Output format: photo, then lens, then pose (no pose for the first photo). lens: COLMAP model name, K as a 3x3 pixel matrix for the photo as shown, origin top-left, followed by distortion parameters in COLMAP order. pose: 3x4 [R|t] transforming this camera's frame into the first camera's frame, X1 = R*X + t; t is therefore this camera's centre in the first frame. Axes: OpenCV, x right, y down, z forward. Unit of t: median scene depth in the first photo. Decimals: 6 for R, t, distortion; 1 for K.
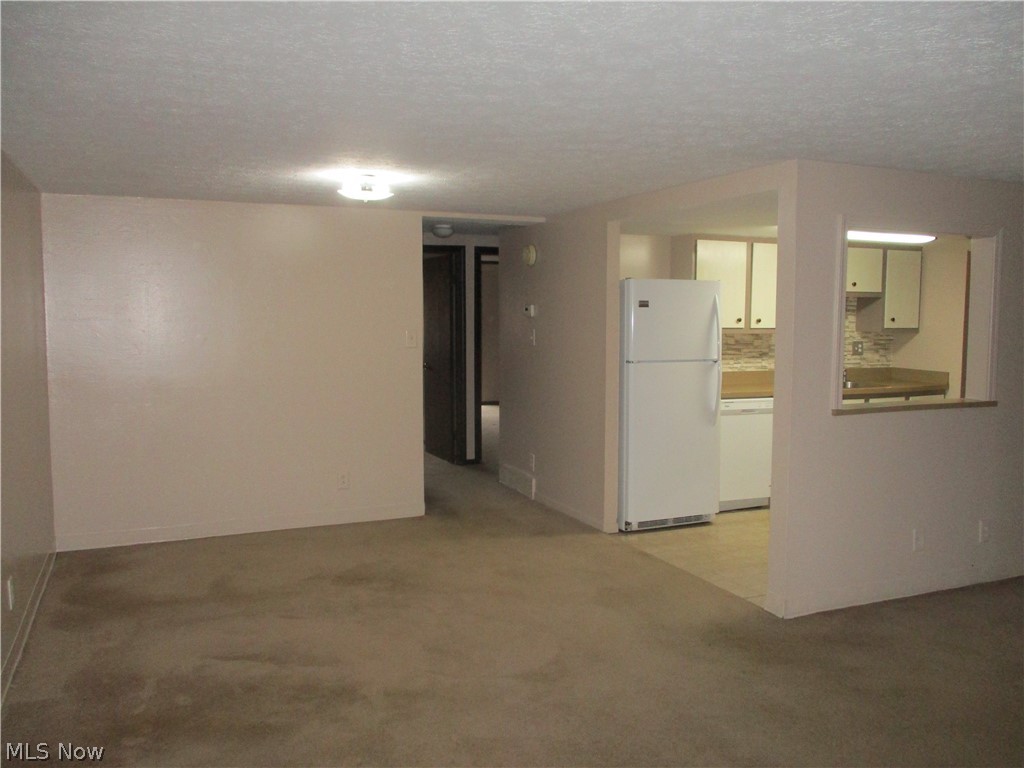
lens RADIAL K [[885.6, 0, 512.0], [0, 885.6, 384.0], [0, 0, 1]] dist [-0.002017, 0.001333]
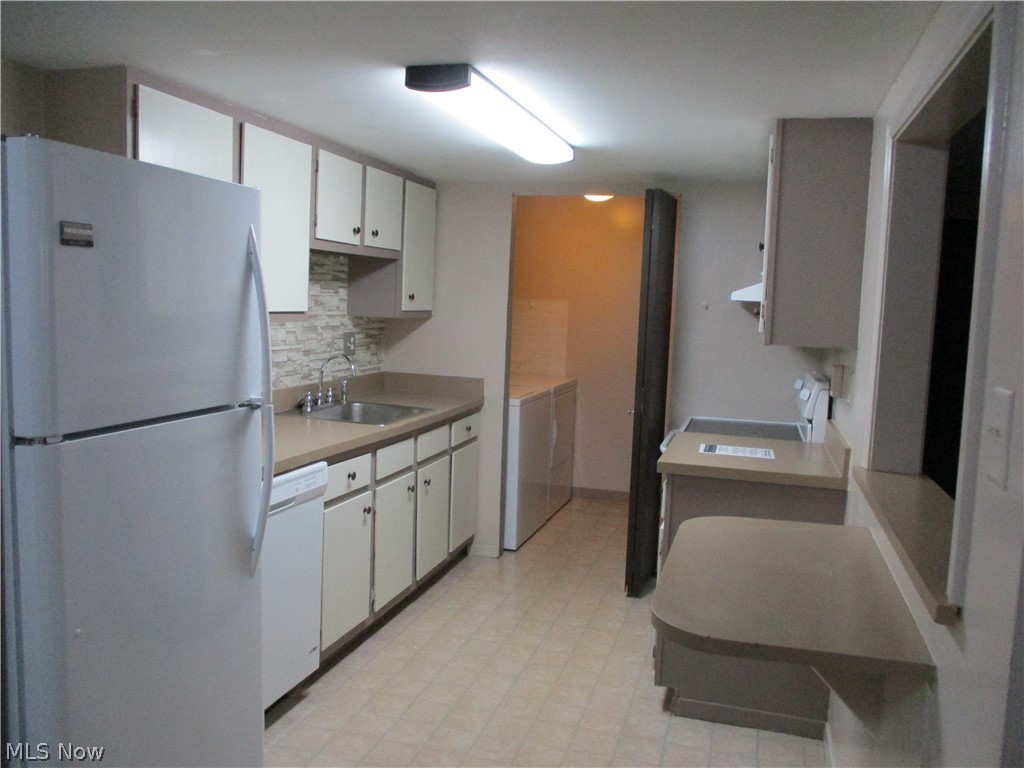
lens RADIAL K [[885.6, 0, 512.0], [0, 885.6, 384.0], [0, 0, 1]] dist [-0.002017, 0.001333]
pose [[0.654263, -0.058767, 0.753981, 0.012647], [0.035341, 0.998263, 0.047139, -0.039140], [-0.755441, -0.004195, 0.655203, 0.548468]]
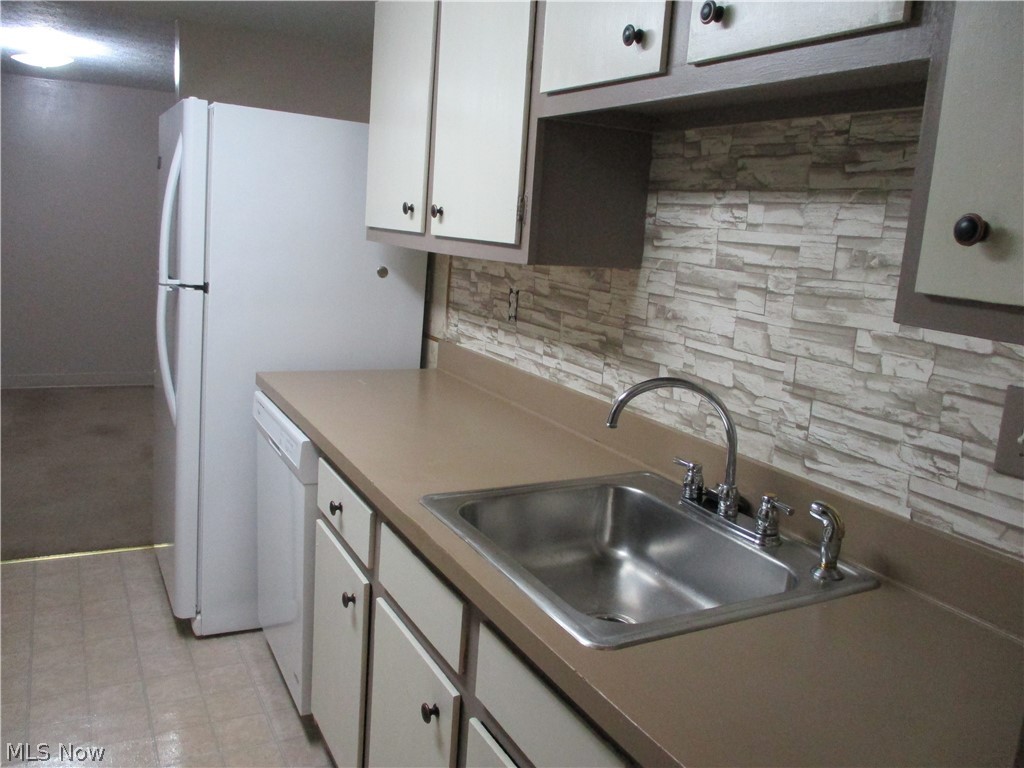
lens RADIAL K [[885.6, 0, 512.0], [0, 885.6, 384.0], [0, 0, 1]] dist [-0.002017, 0.001333]
pose [[0.040946, 0.175537, -0.983621, 0.555619], [-0.155080, 0.973633, 0.167299, -0.063134], [0.987053, 0.145689, 0.067089, 0.933712]]
